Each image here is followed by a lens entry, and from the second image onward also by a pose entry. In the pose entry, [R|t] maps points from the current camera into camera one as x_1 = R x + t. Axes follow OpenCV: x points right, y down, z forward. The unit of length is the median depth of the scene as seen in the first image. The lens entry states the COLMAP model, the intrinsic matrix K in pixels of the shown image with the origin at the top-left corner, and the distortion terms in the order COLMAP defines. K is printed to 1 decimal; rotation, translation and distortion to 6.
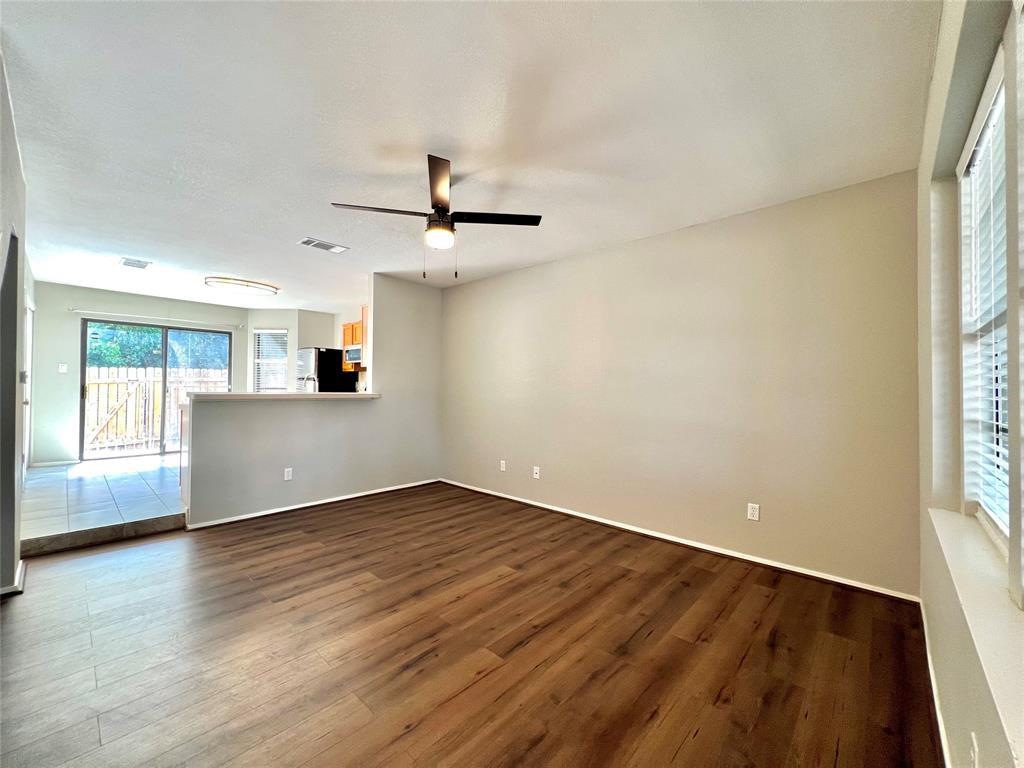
lens RADIAL K [[407.8, 0, 512.0], [0, 407.8, 384.0], [0, 0, 1]] dist [0.000475, -0.000051]
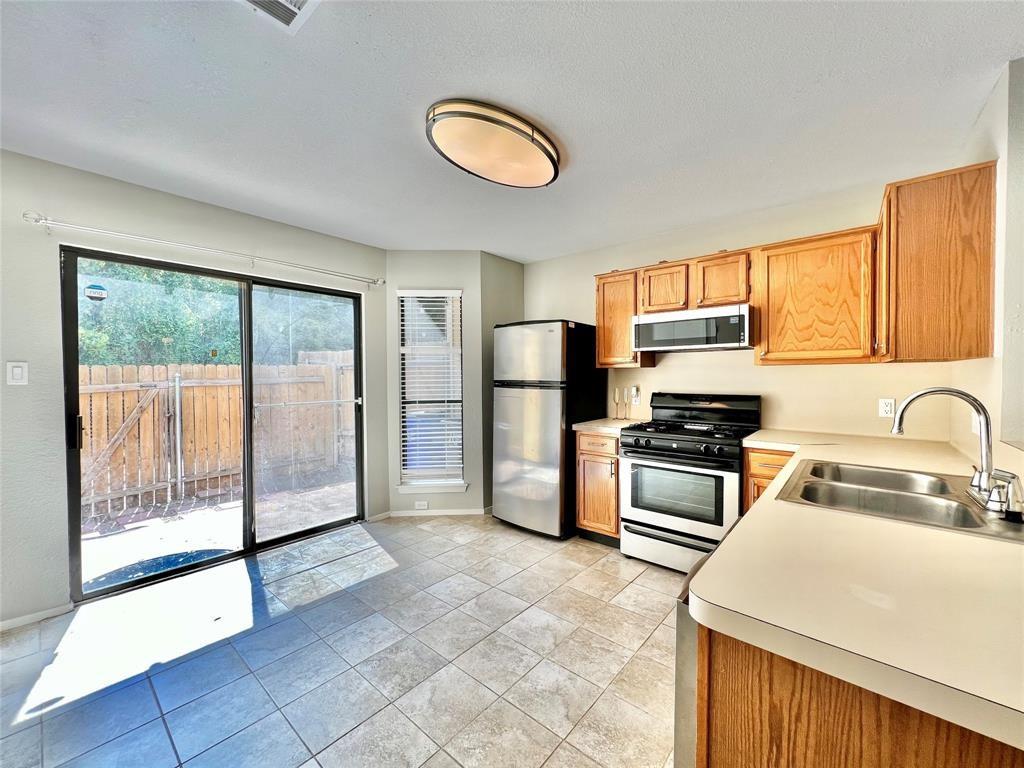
lens RADIAL K [[407.8, 0, 512.0], [0, 407.8, 384.0], [0, 0, 1]] dist [0.000475, -0.000051]
pose [[0.999170, -0.016915, 0.037068, -1.100018], [0.015648, 0.999292, 0.034205, -0.060351], [-0.037621, -0.033596, 0.998727, 1.011506]]
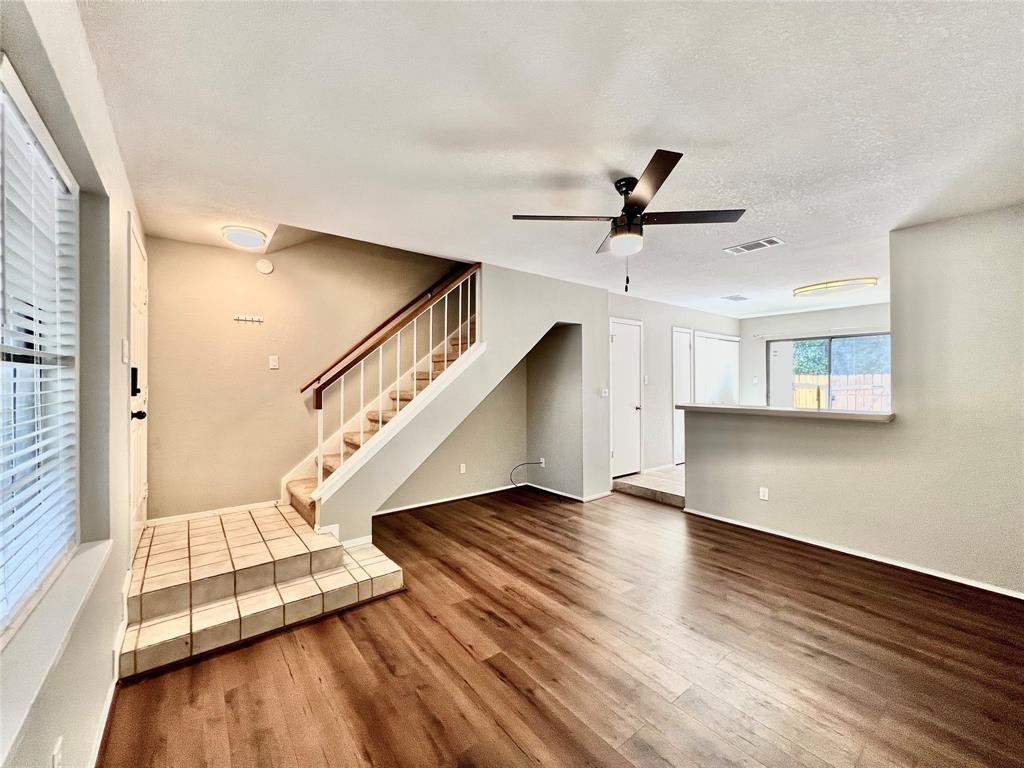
lens RADIAL K [[415.7, 0, 505.8], [0, 415.7, 385.5], [0, 0, 1]] dist [-0.002513, -0.000197]
pose [[-0.174920, -0.006710, -0.984560, 0.613844], [0.008705, 0.999927, -0.008362, -0.028624], [0.984544, -0.010033, -0.174848, 0.729423]]
